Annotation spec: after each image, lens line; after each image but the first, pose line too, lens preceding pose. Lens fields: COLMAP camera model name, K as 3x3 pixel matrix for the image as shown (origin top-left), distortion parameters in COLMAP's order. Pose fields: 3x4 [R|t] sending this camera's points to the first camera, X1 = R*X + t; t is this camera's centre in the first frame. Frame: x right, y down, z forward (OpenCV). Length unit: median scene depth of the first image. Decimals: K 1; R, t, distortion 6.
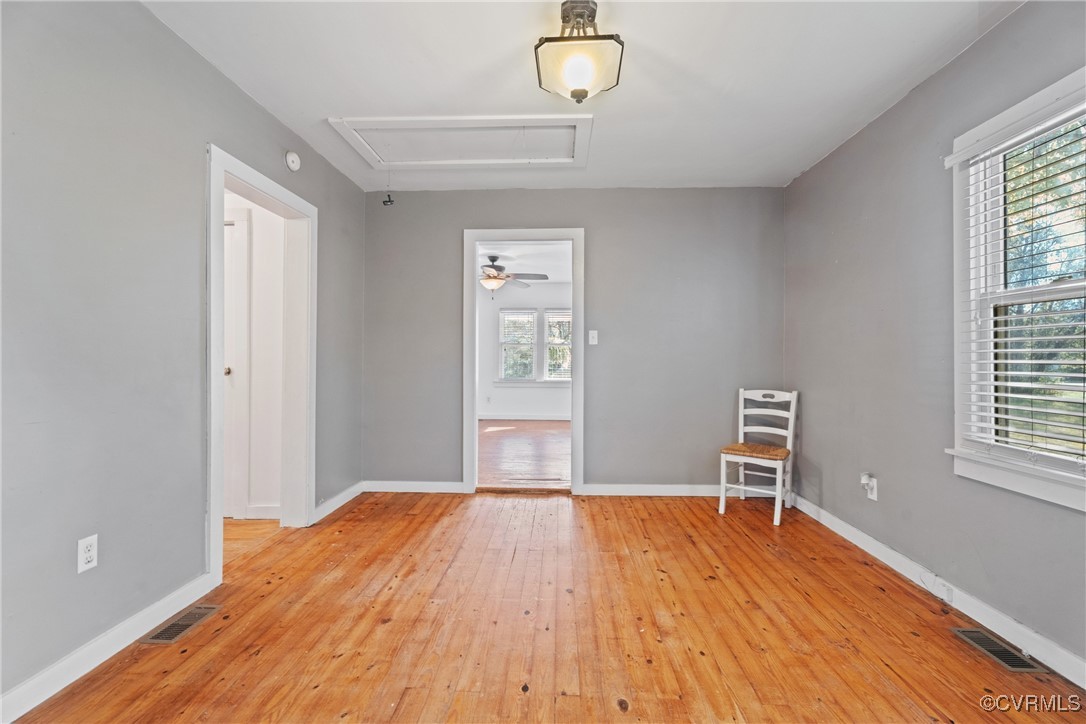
lens RADIAL K [[481.6, 0, 540.7], [0, 481.6, 357.7], [0, 0, 1]] dist [-0.002424, -0.000165]
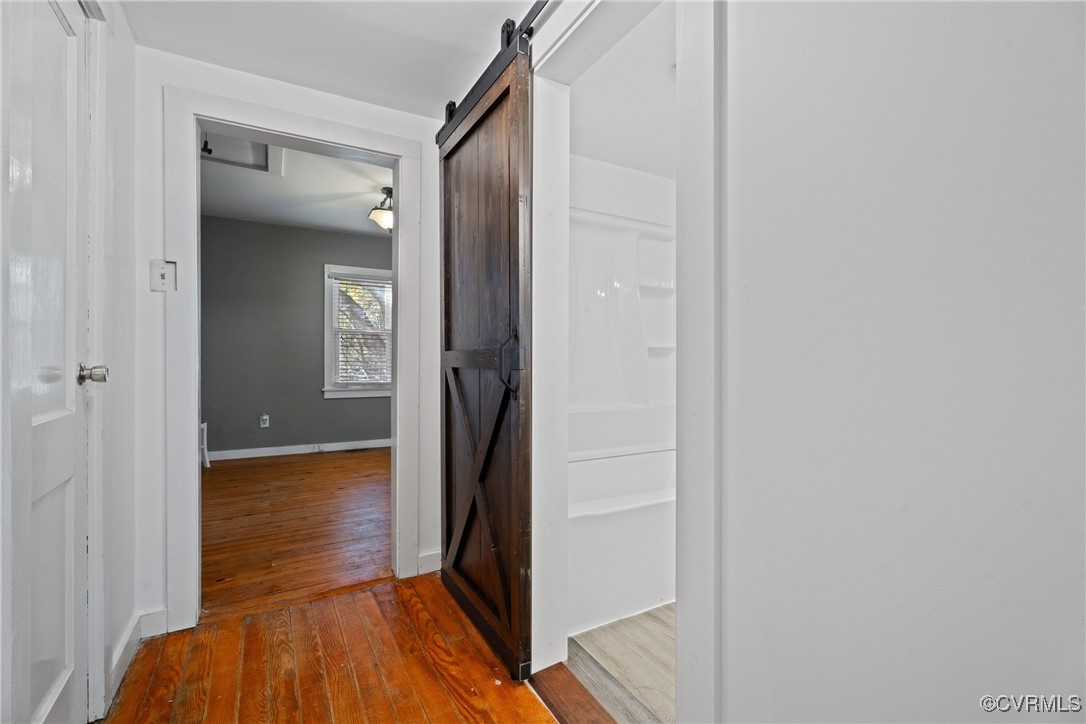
lens RADIAL K [[481.6, 0, 540.7], [0, 481.6, 357.7], [0, 0, 1]] dist [-0.002424, -0.000165]
pose [[-0.534607, -0.005980, 0.845080, -1.429785], [-0.007997, 0.999966, 0.002017, 0.013643], [-0.845063, -0.005680, -0.534637, 1.076140]]
